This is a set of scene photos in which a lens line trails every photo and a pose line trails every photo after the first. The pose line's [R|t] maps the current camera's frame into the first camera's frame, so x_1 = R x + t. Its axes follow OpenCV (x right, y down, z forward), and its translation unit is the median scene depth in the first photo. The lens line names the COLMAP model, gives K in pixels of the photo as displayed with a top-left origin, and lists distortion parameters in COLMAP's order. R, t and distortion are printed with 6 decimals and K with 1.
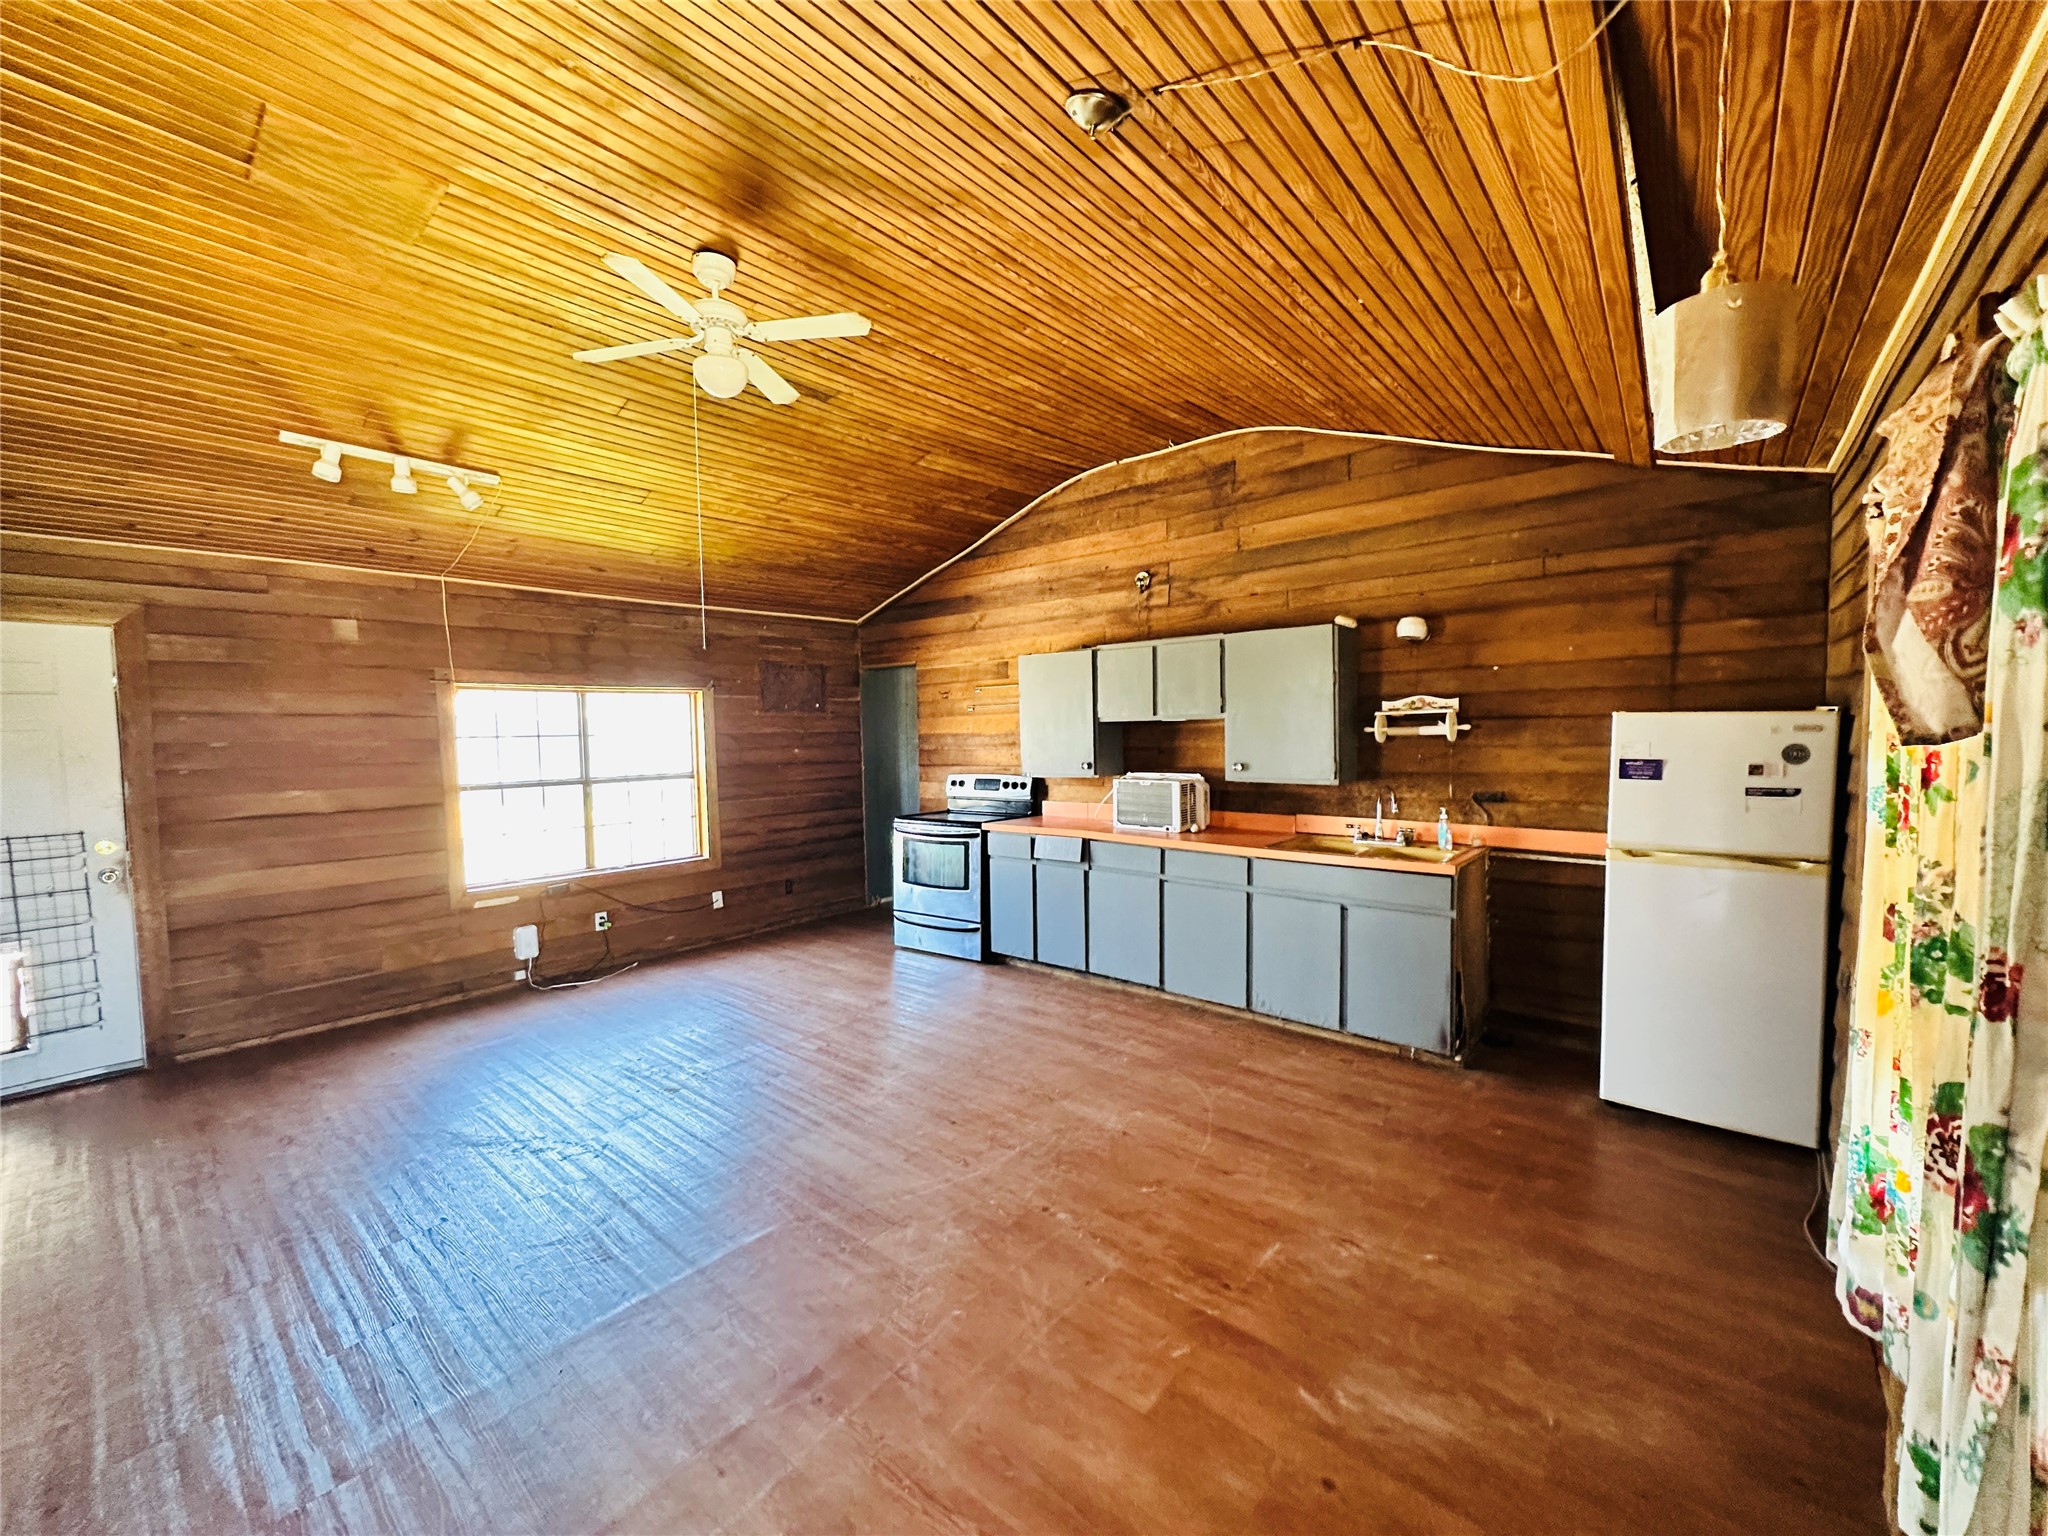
lens RADIAL K [[812.0, 0, 1026.6], [0, 812.0, 762.6], [0, 0, 1]] dist [-0.003070, -0.000012]
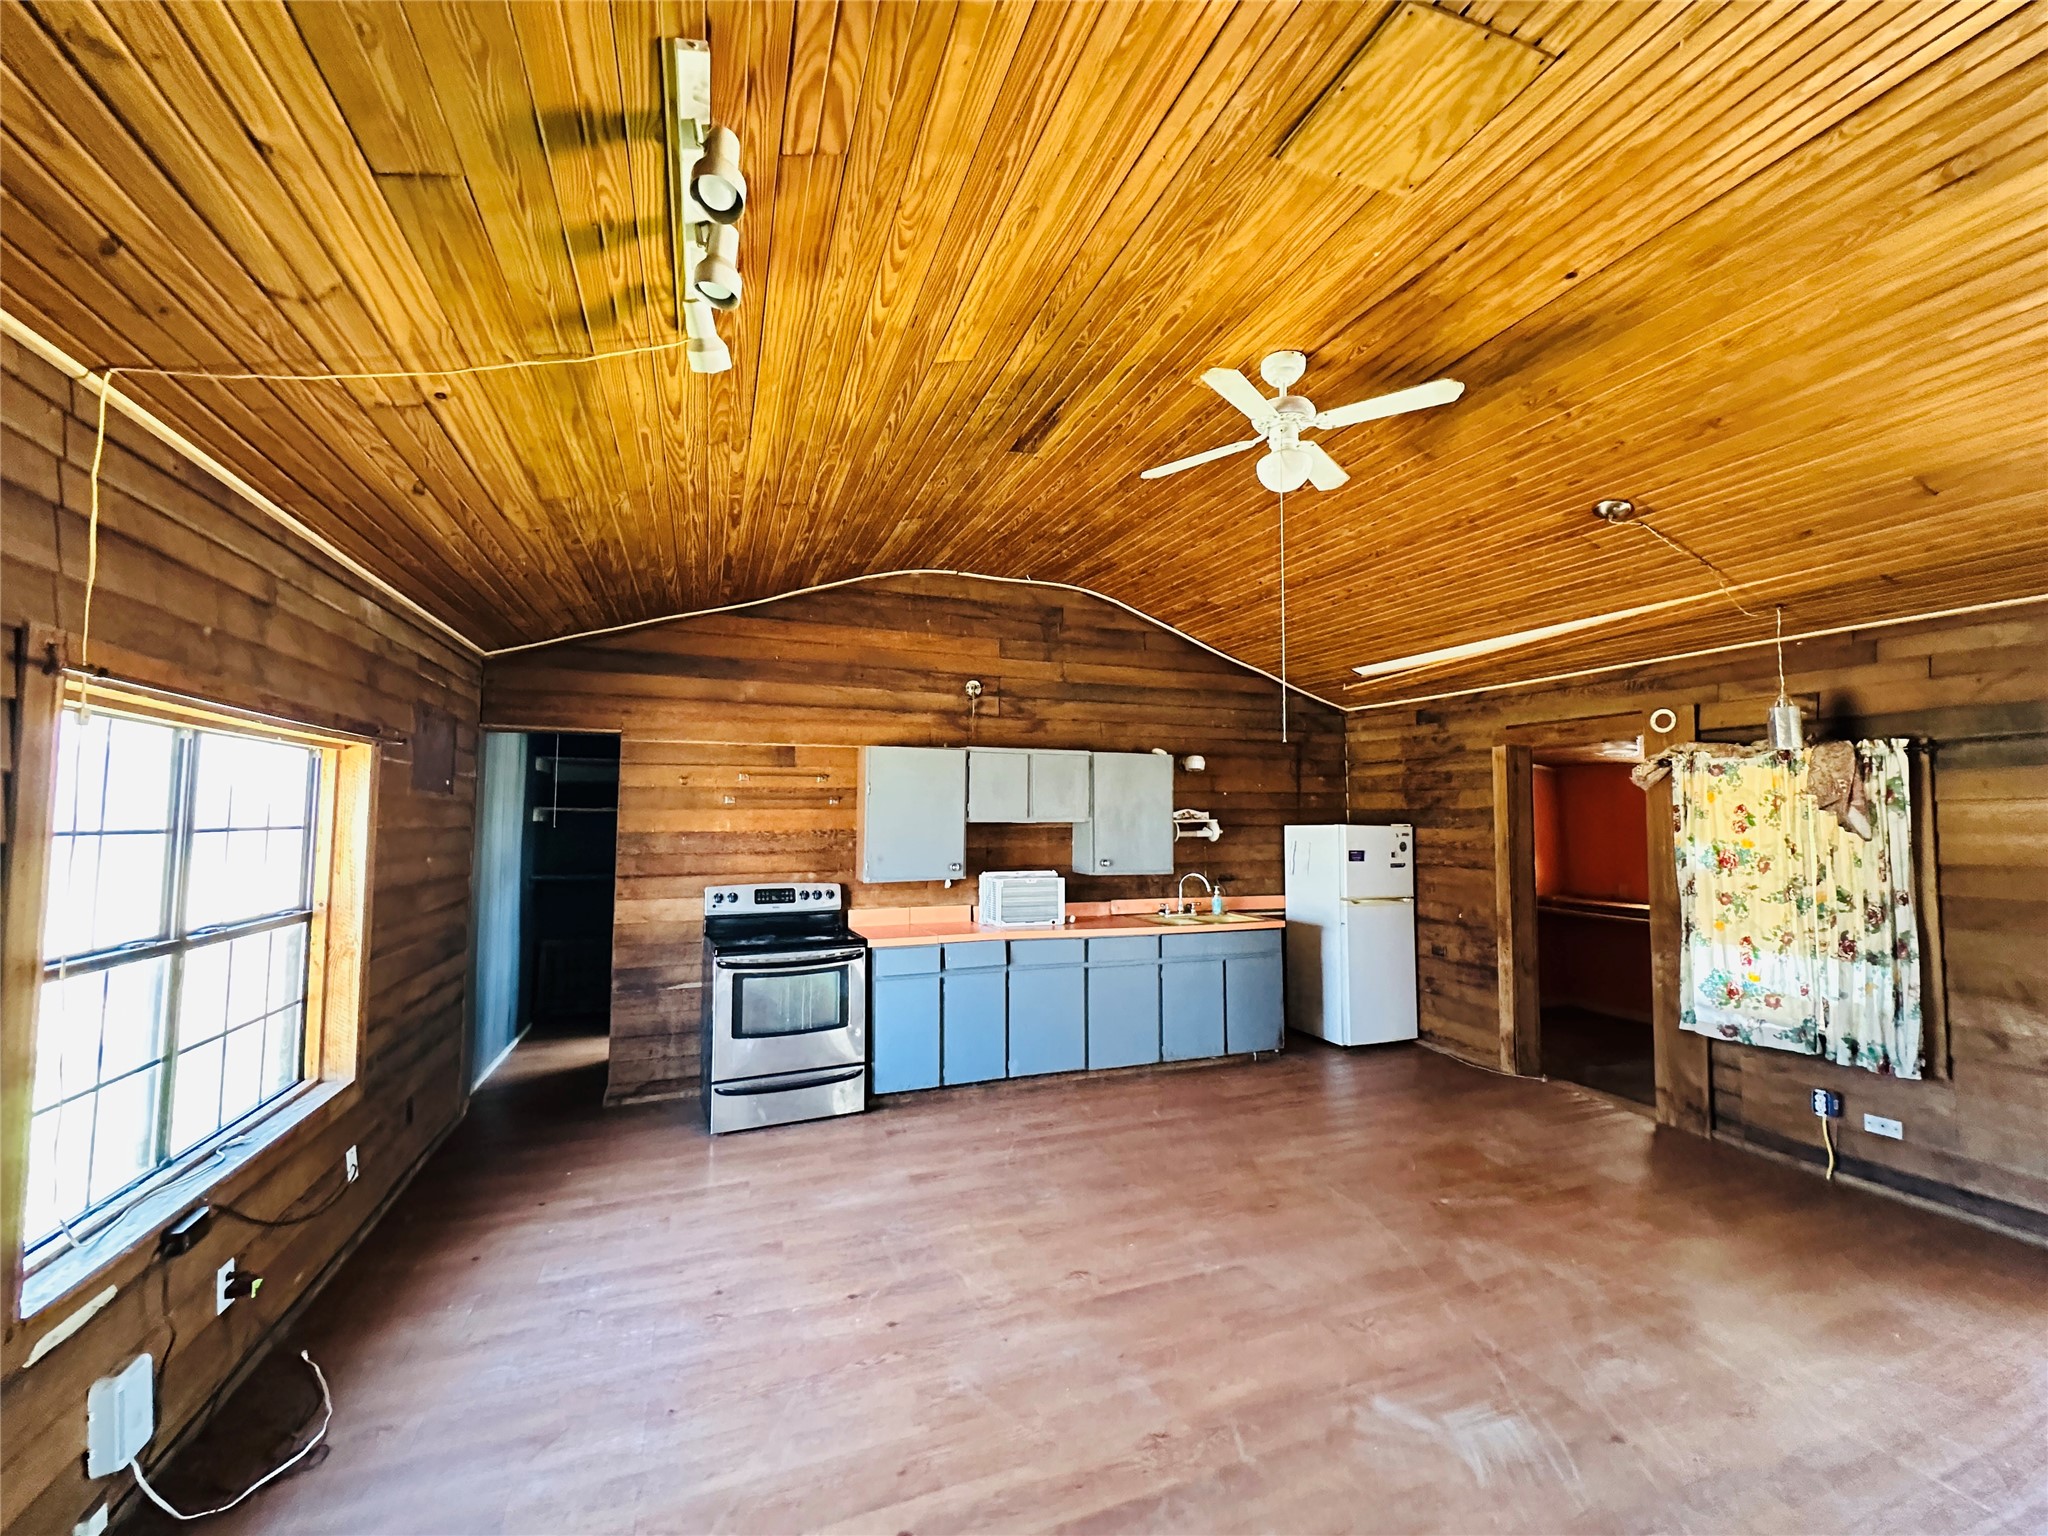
lens RADIAL K [[812.0, 0, 1009.5], [0, 812.0, 767.4], [0, 0, 1]] dist [-0.003070, -0.000012]
pose [[0.485647, 0.077825, 0.870684, -0.794736], [0.024948, 0.994389, -0.102798, -0.014019], [-0.873799, 0.071645, 0.480981, 0.492426]]
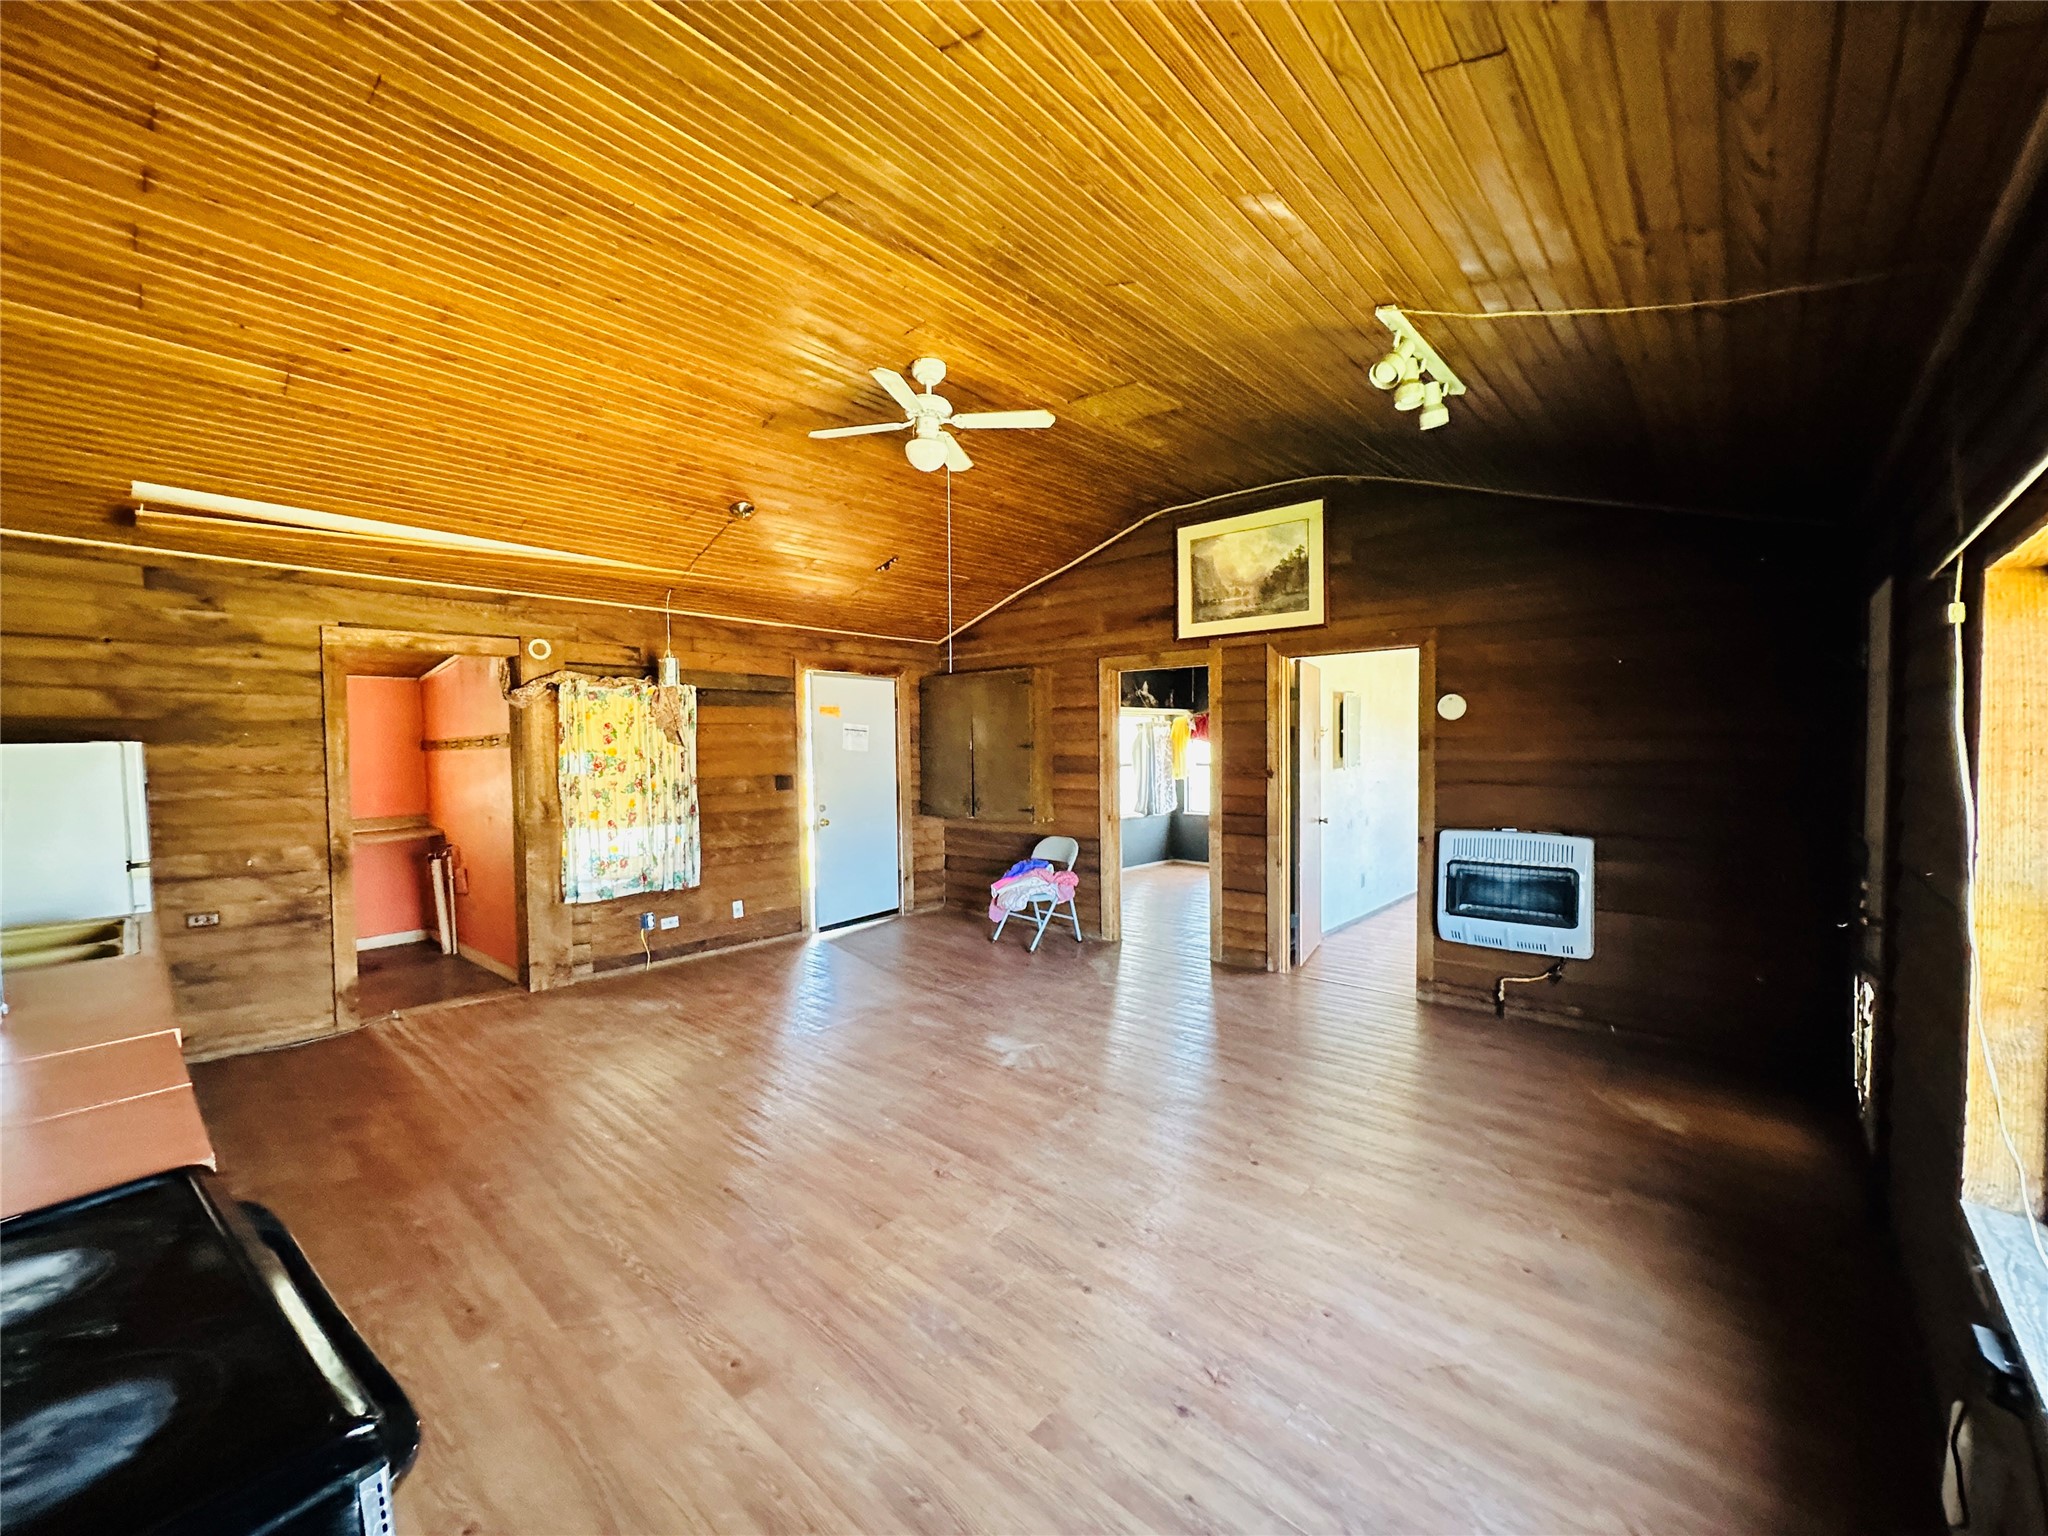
lens RADIAL K [[812.0, 0, 1043.4], [0, 812.0, 760.7], [0, 0, 1]] dist [-0.003070, -0.000012]
pose [[-0.999618, 0.026778, 0.006845, -0.318907], [0.027178, 0.997371, 0.067175, -0.048629], [-0.005029, 0.067336, -0.997718, 1.328470]]
